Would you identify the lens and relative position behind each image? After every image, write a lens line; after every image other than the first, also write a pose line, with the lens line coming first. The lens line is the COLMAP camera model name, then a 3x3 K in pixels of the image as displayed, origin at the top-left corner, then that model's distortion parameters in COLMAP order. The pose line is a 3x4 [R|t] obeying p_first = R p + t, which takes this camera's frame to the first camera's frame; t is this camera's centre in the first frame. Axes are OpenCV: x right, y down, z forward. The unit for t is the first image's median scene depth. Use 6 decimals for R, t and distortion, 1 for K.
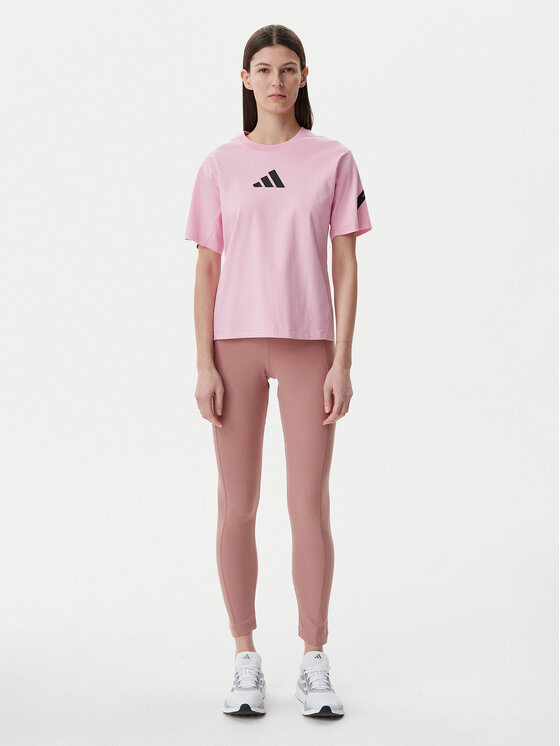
lens RADIAL K [[957.8, 0, 280.4], [0, 957.8, 373.0], [0, 0, 1]] dist [-0.037381, 0.000000]
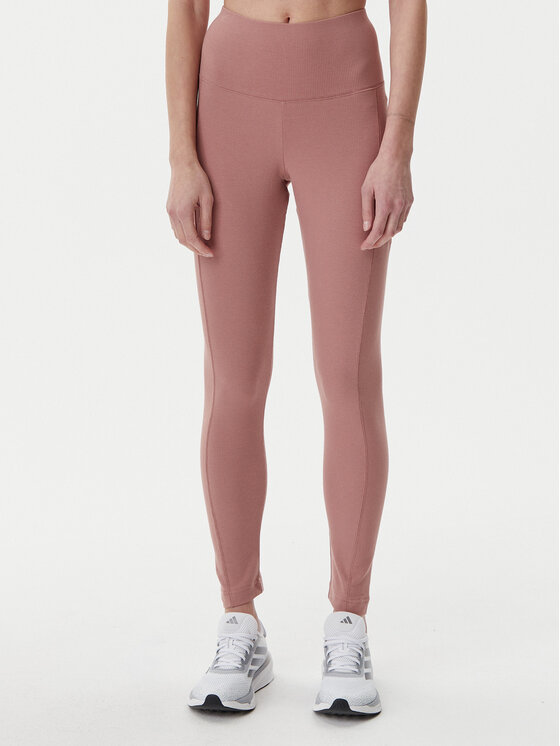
lens RADIAL K [[1171.0, 0, 277.4], [0, 1171.0, 369.7], [0, 0, 1]] dist [0.251618, 0.000000]
pose [[0.999966, 0.003532, -0.007403, -0.009838], [-0.002200, 0.984961, 0.172763, -0.005806], [0.007902, -0.172741, 0.984936, 0.208731]]
